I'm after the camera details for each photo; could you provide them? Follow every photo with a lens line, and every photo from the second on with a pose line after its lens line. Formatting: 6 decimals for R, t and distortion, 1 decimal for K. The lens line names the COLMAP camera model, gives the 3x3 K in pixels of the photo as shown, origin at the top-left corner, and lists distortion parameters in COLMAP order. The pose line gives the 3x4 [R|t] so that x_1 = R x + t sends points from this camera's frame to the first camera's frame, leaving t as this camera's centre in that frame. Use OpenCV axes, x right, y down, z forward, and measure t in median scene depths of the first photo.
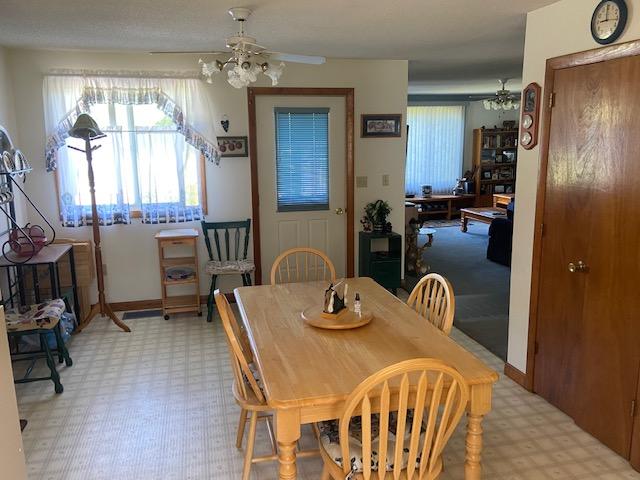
lens RADIAL K [[525.5, 0, 320.0], [0, 525.5, 240.0], [0, 0, 1]] dist [0.068951, 0.000207]
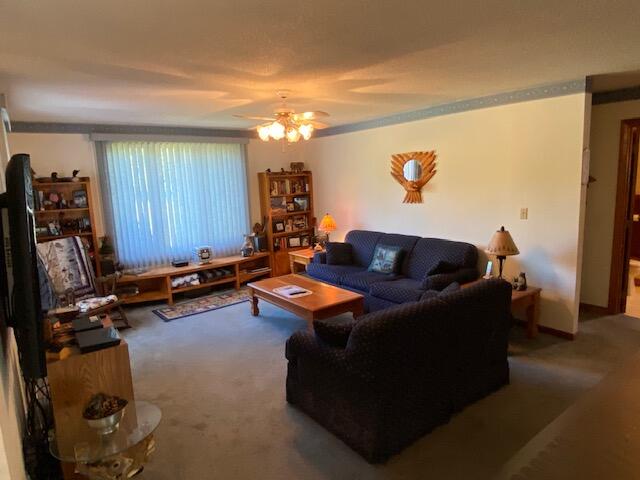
lens RADIAL K [[408.9, 0, 320.0], [0, 408.9, 240.0], [0, 0, 1]] dist [0.068981, -0.001598]
pose [[0.924182, -0.085745, 0.372203, 0.133441], [0.102806, 0.994356, -0.026199, -0.079326], [-0.367856, 0.062477, 0.927782, 0.381069]]
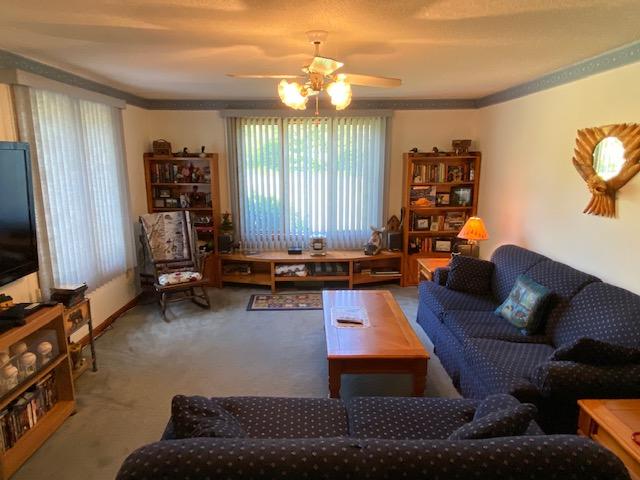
lens RADIAL K [[408.9, 0, 320.0], [0, 408.9, 240.0], [0, 0, 1]] dist [0.068981, -0.001598]
pose [[0.970410, 0.056245, -0.234822, 0.314460], [-0.054714, 0.998417, 0.013035, -0.103027], [0.235183, 0.000198, 0.971951, 0.480765]]
